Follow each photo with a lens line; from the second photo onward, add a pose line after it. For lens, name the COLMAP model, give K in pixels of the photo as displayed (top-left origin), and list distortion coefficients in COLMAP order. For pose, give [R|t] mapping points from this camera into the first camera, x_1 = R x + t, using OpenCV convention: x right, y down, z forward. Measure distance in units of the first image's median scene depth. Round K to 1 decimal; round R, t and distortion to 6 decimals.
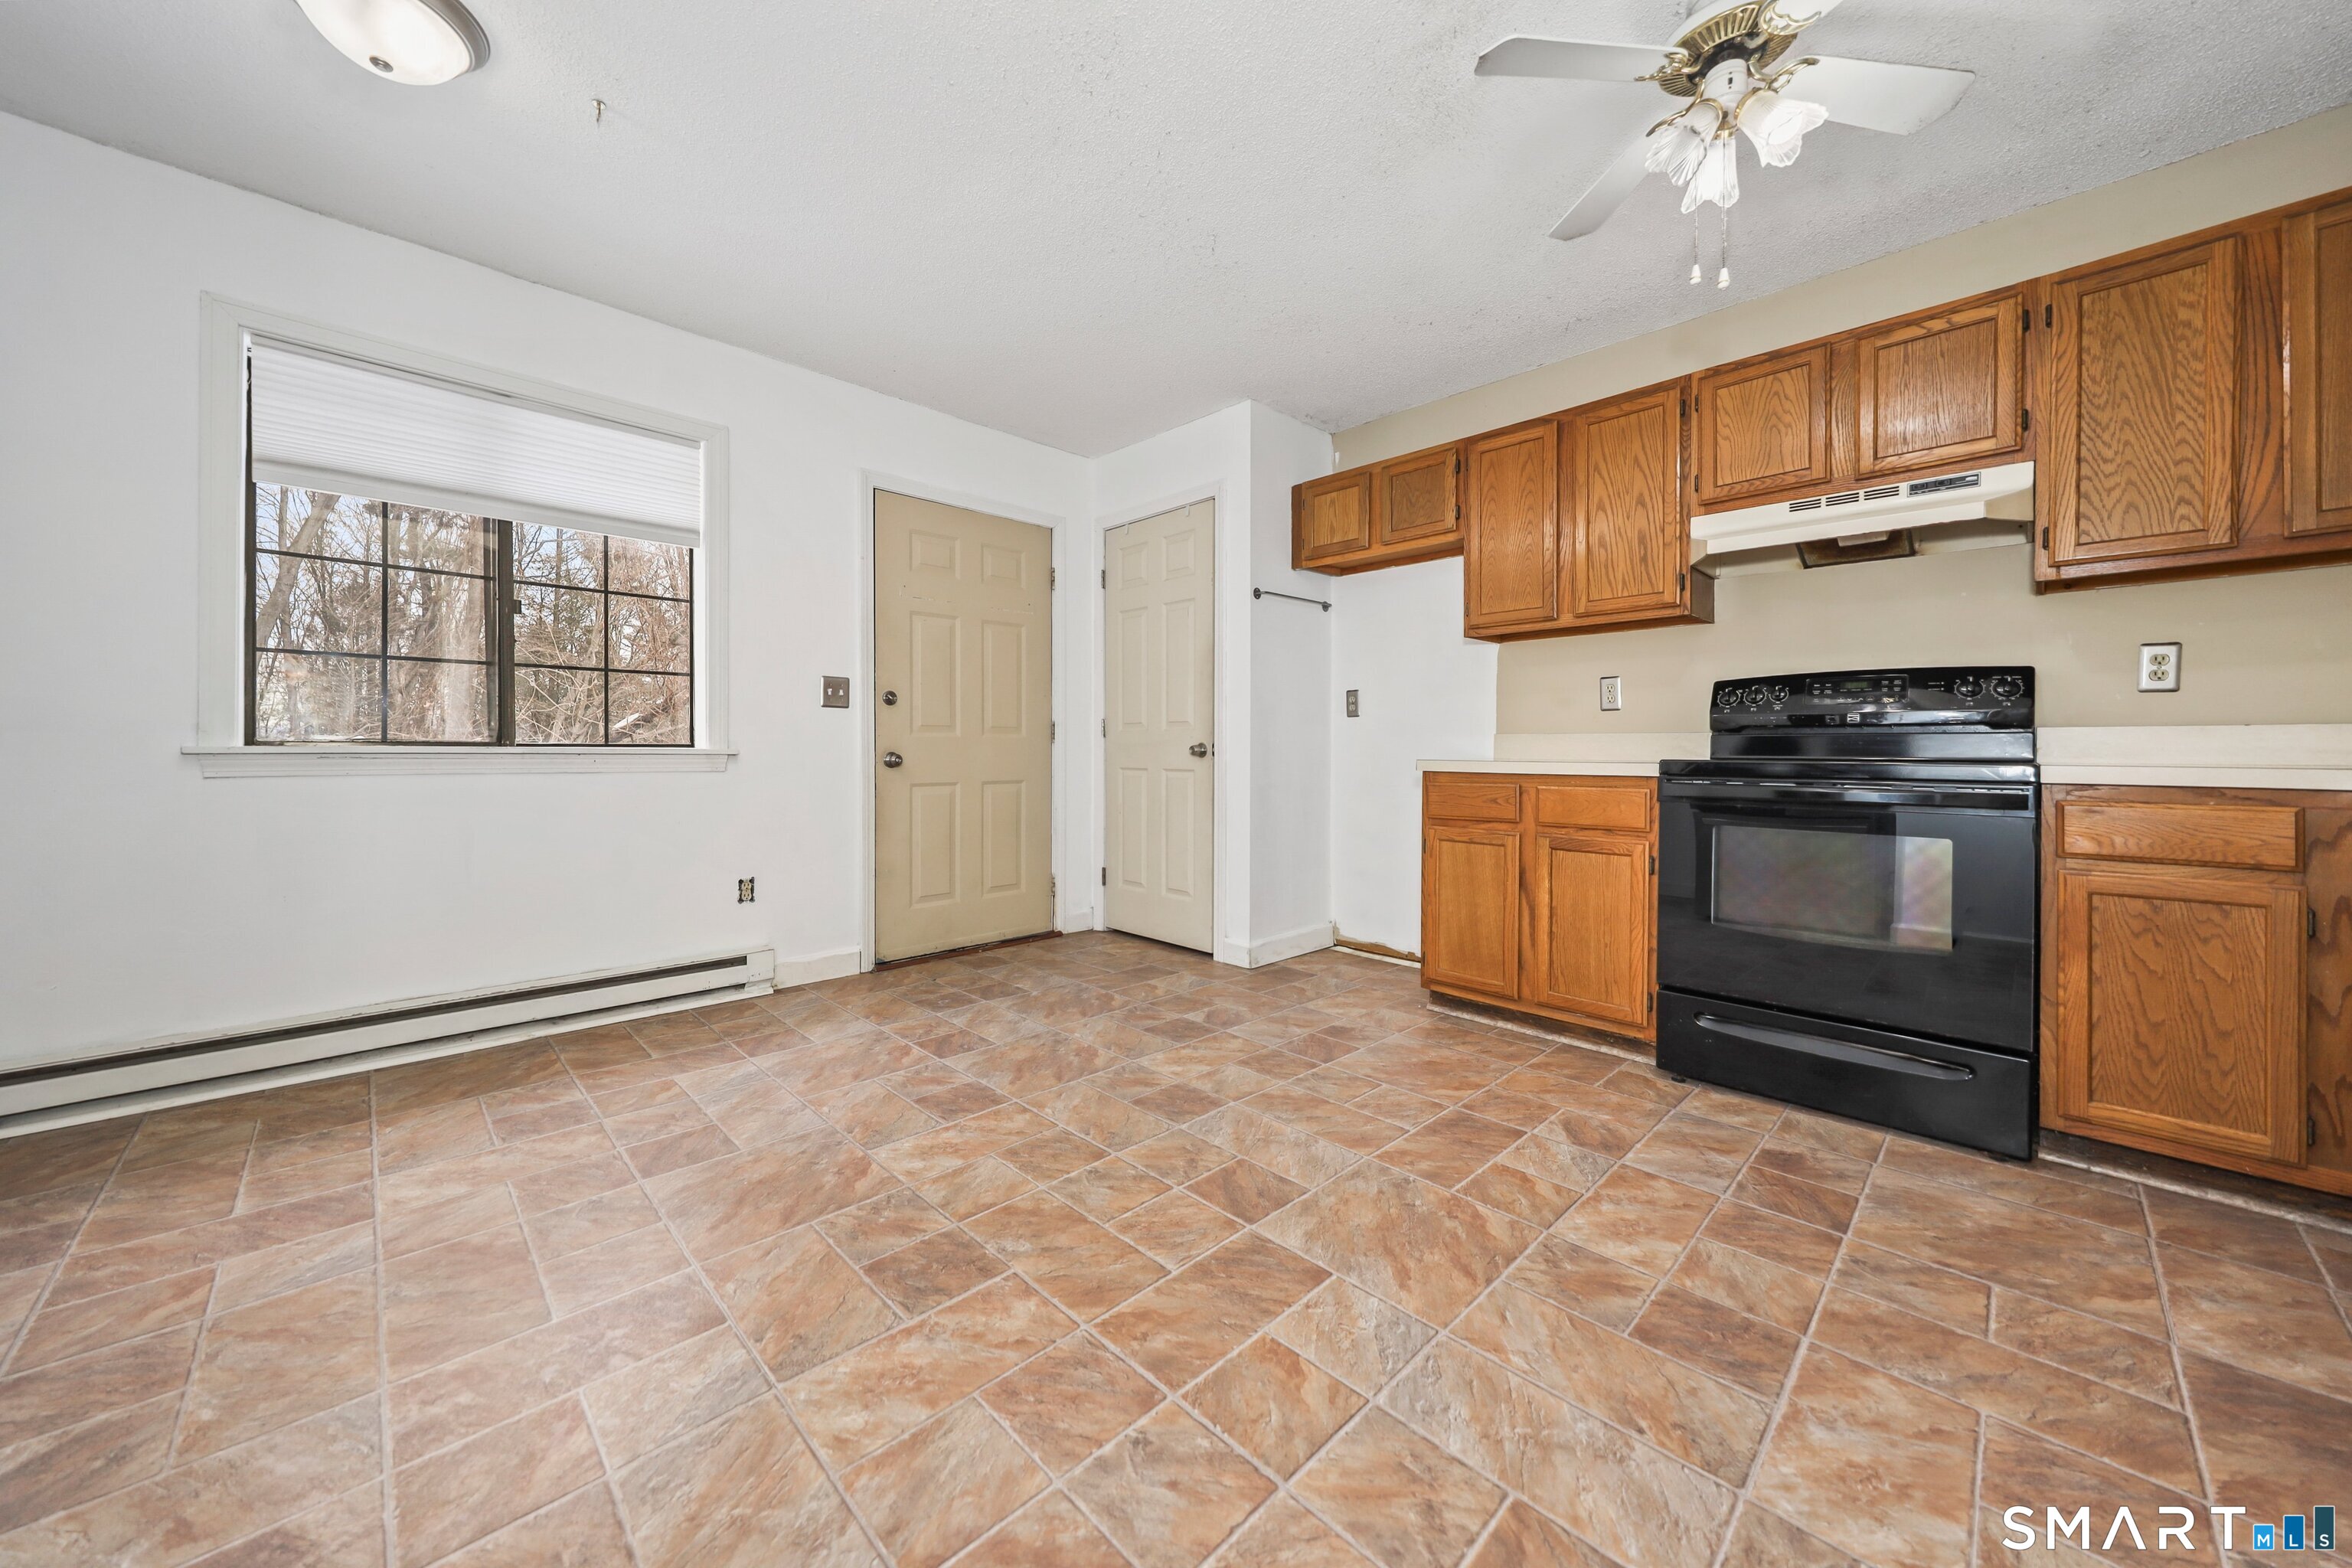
lens RADIAL K [[827.7, 0, 1181.0], [0, 827.7, 754.0], [0, 0, 1]] dist [-0.000214, 0.000344]
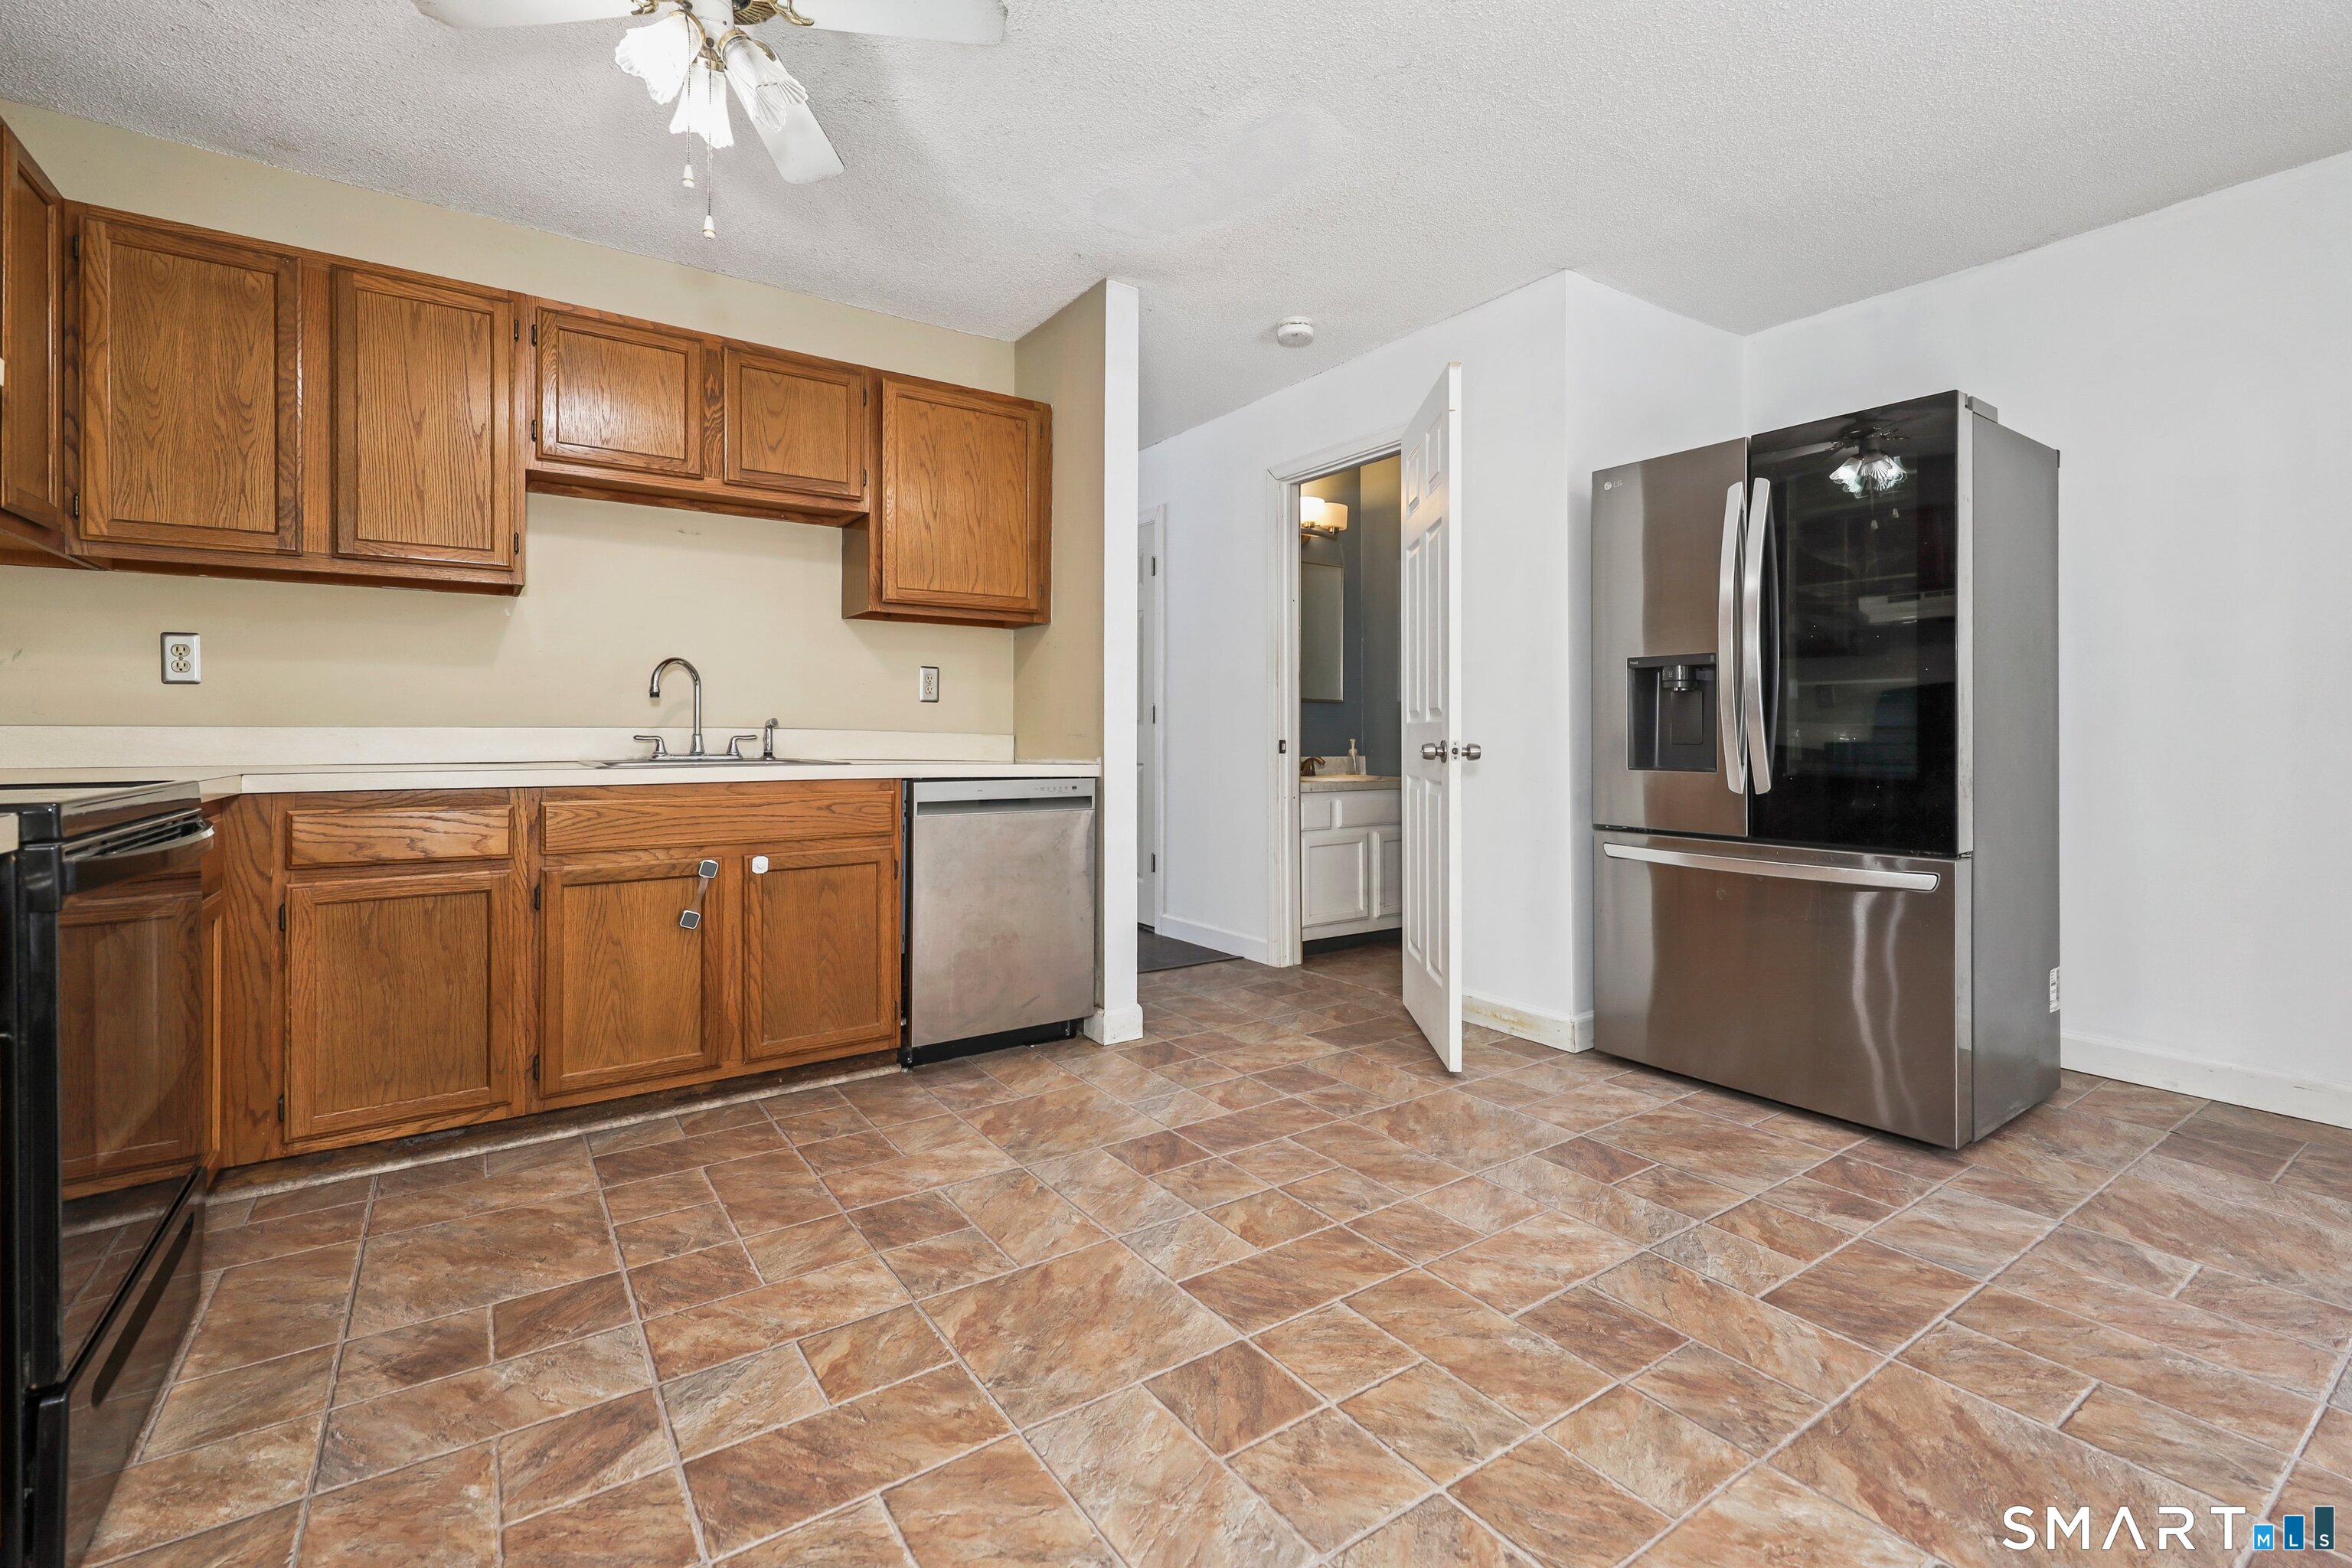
lens RADIAL K [[1023.7, 0, 1169.3], [0, 1023.7, 733.7], [0, 0, 1]] dist [0.000827, -0.000264]
pose [[-0.983683, -0.003651, 0.179873, -0.019550], [-0.003131, 0.999990, 0.003172, -0.031307], [-0.179883, 0.002557, -0.983685, 1.545778]]
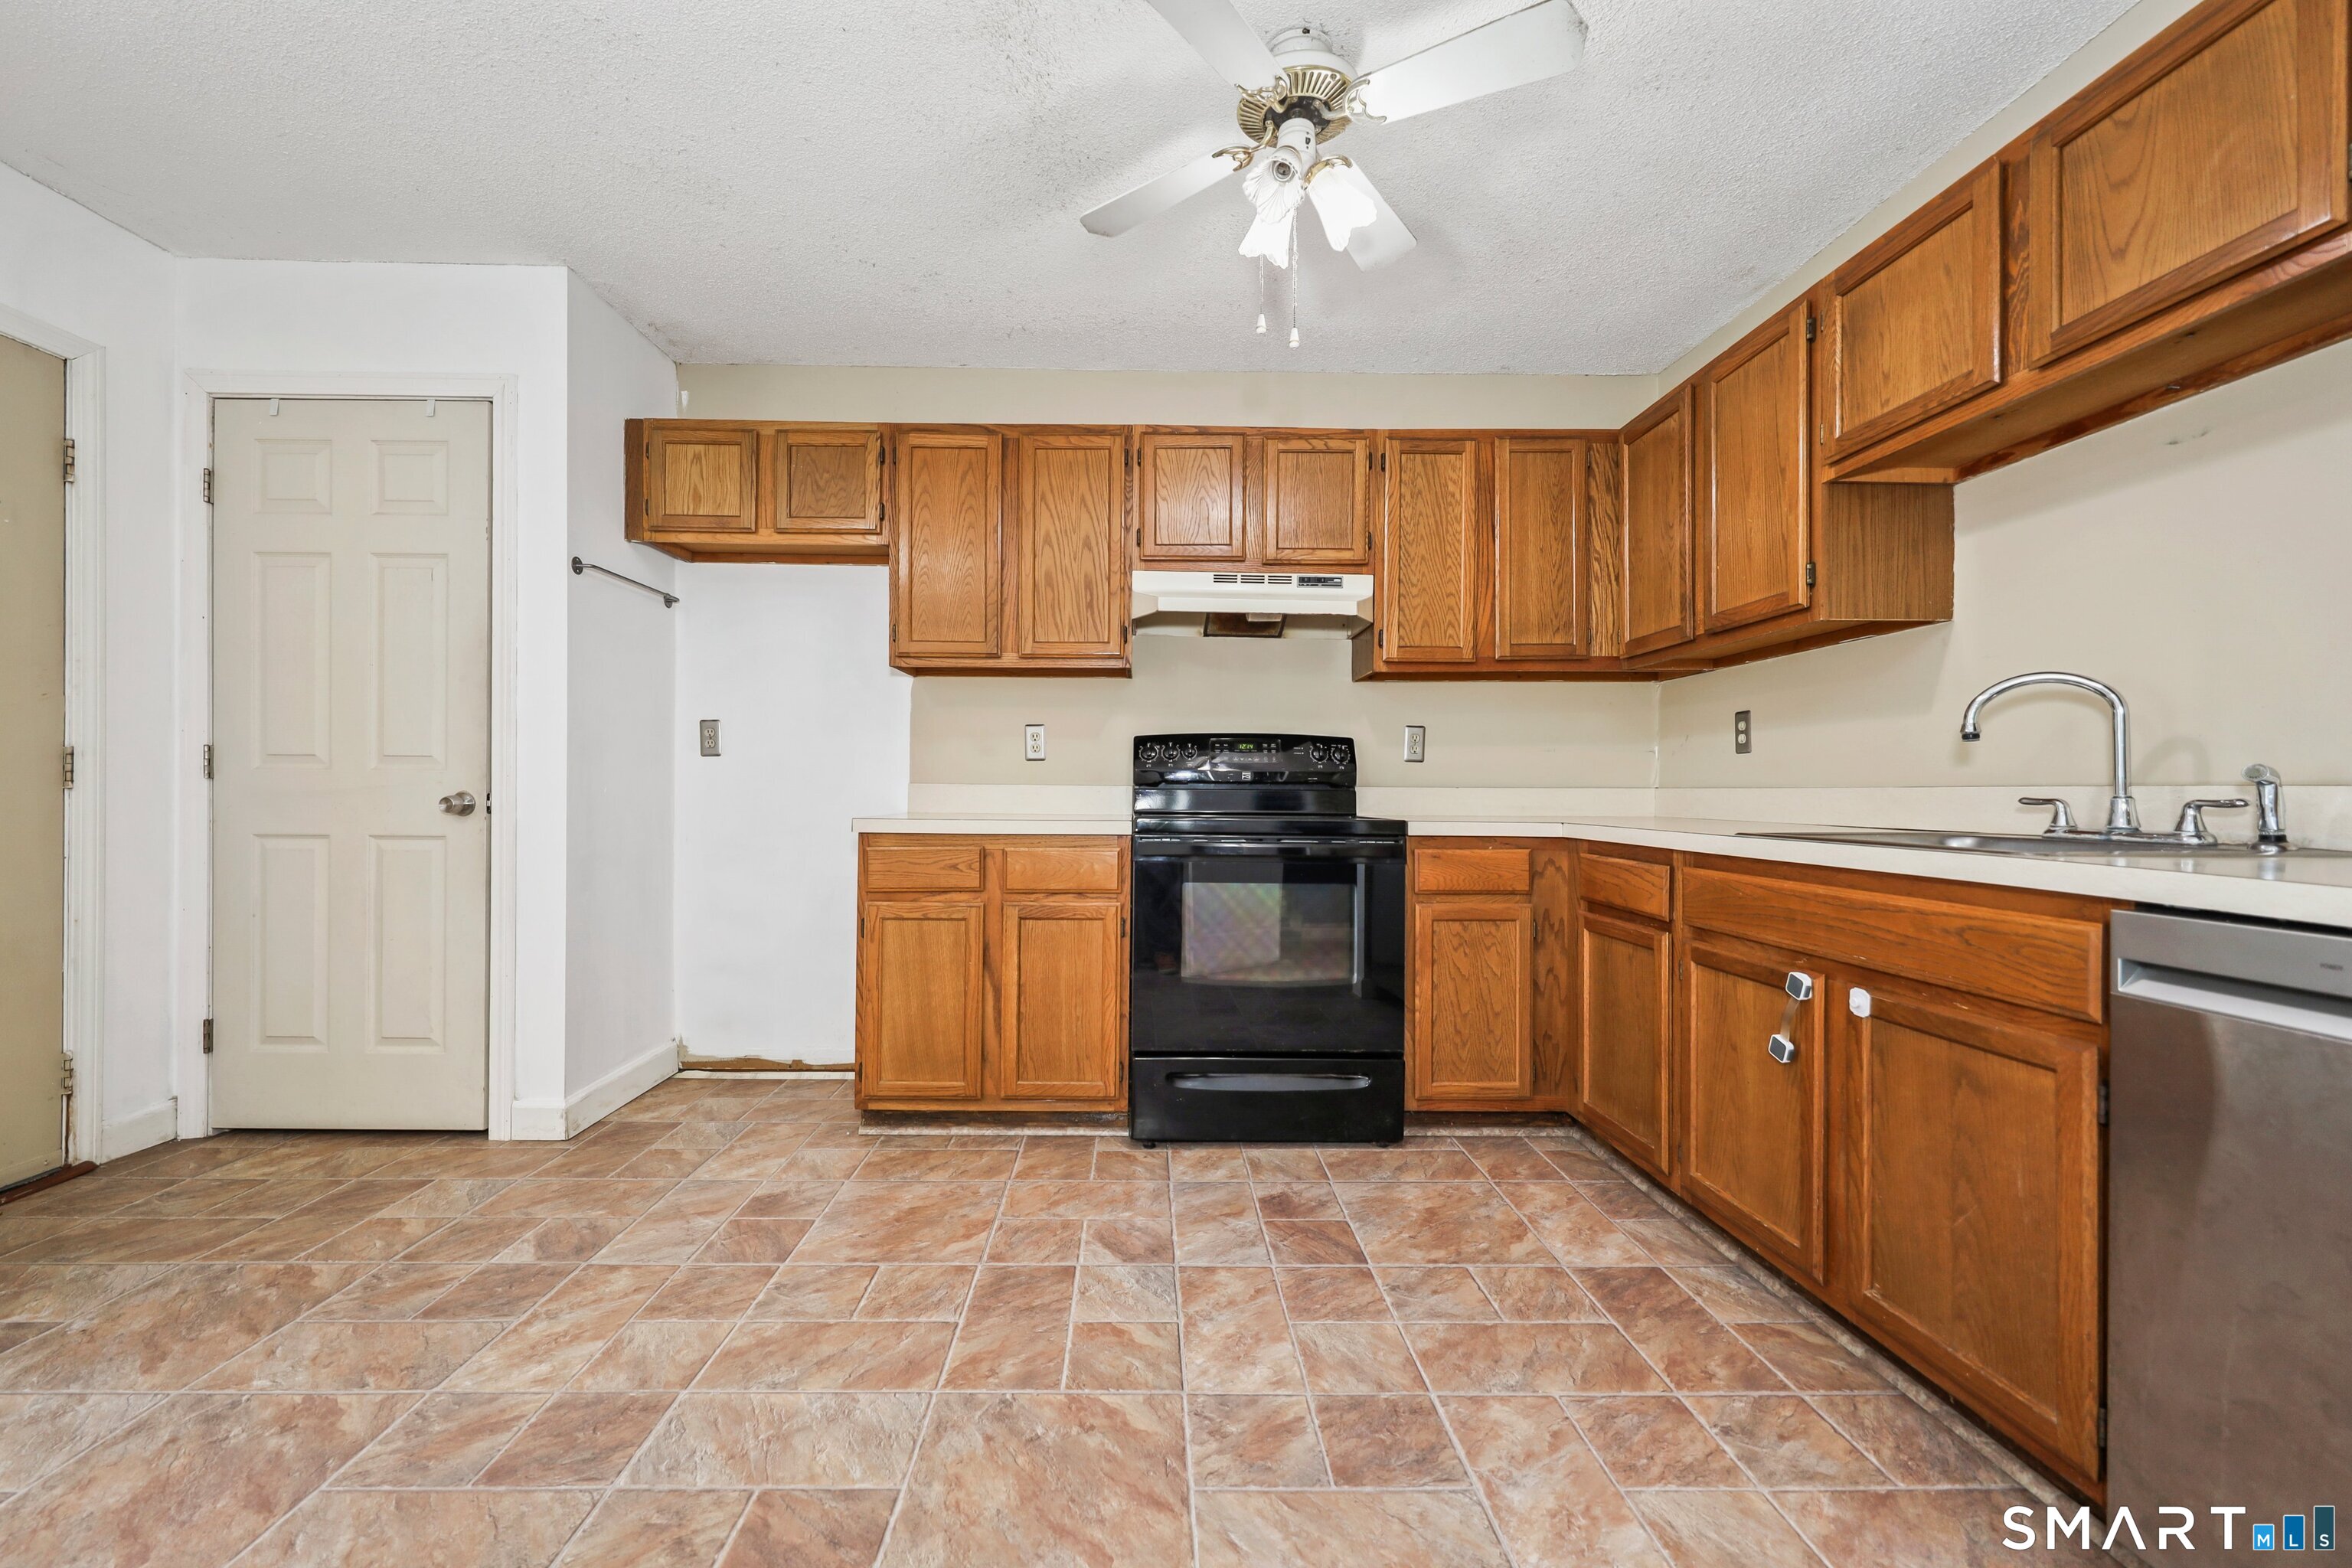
lens RADIAL K [[905.7, 0, 1143.7], [0, 905.7, 789.9], [0, 0, 1]] dist [0.003602, -0.000456]
pose [[0.695539, 0.002000, 0.718486, -0.190982], [-0.001961, 0.999998, -0.000885, -0.027387], [-0.718486, -0.000793, 0.695541, 0.294214]]
